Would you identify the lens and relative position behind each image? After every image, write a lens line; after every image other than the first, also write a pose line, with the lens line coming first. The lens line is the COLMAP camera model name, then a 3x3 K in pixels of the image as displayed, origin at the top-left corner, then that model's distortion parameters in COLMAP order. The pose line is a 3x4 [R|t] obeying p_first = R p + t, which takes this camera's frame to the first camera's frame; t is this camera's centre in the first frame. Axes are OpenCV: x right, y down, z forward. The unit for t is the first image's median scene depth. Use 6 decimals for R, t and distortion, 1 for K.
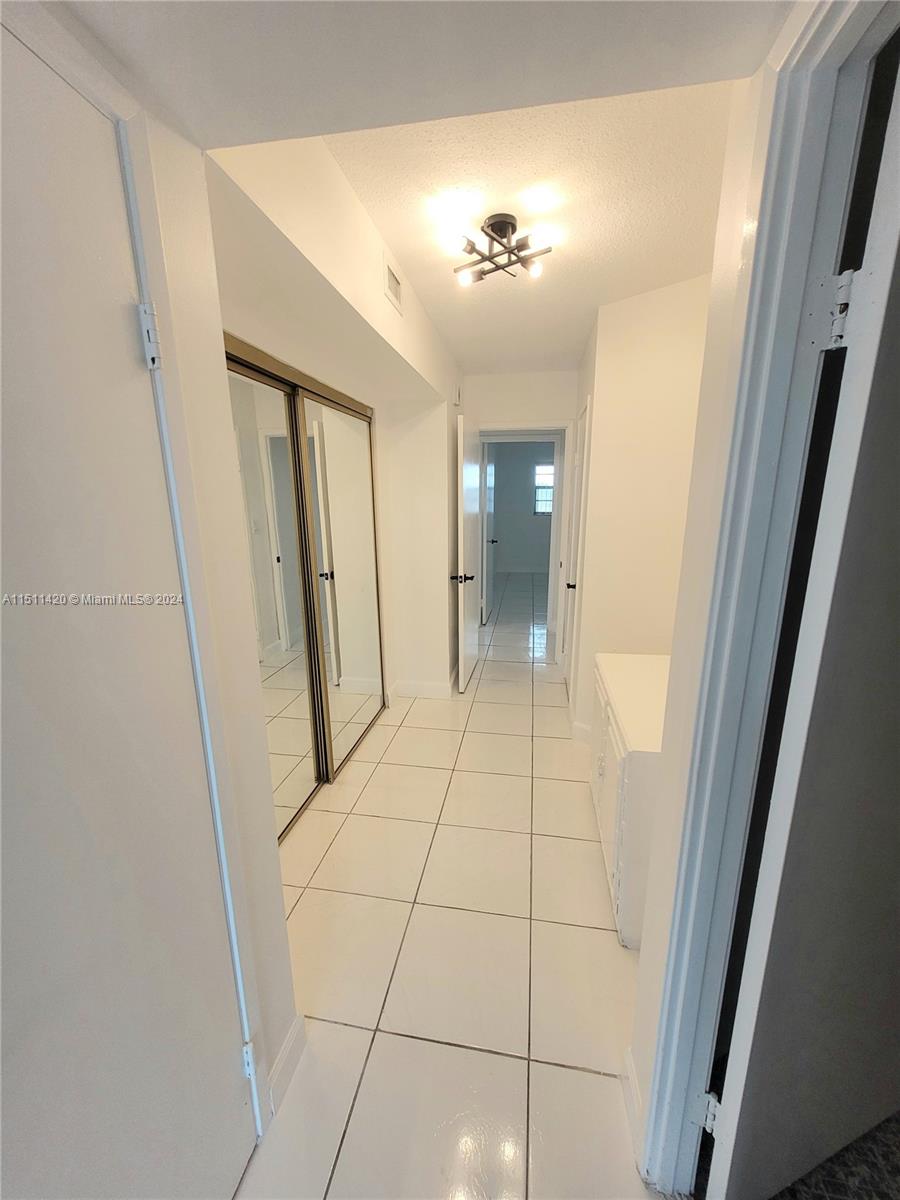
lens RADIAL K [[472.5, 0, 449.0], [0, 472.5, 603.7], [0, 0, 1]] dist [0.007884, -0.001079]
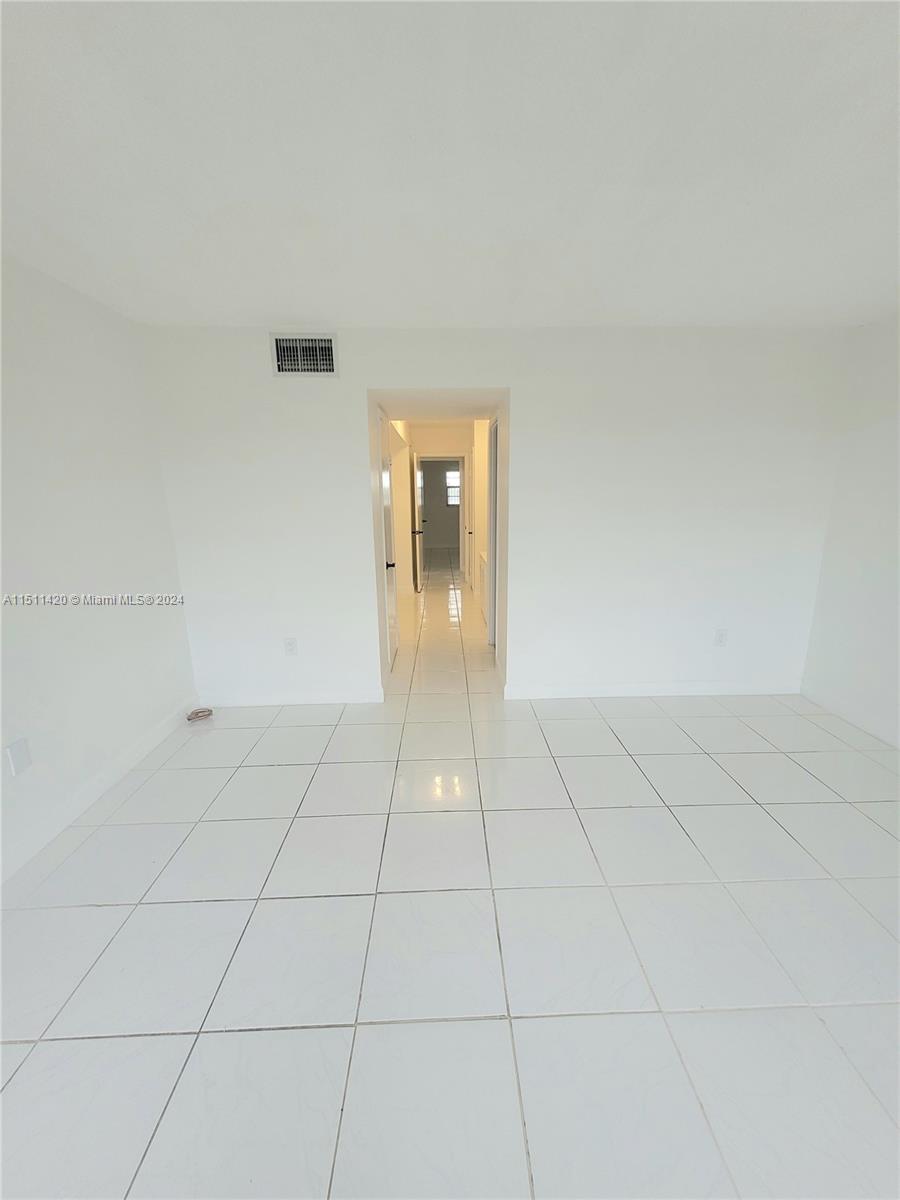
lens RADIAL K [[472.5, 0, 456.6], [0, 472.5, 598.2], [0, 0, 1]] dist [0.007884, -0.001079]
pose [[0.978776, -0.050204, 0.198688, -0.118295], [0.052176, 0.998627, -0.004699, 0.128969], [-0.198179, 0.014966, 0.980052, -0.526105]]
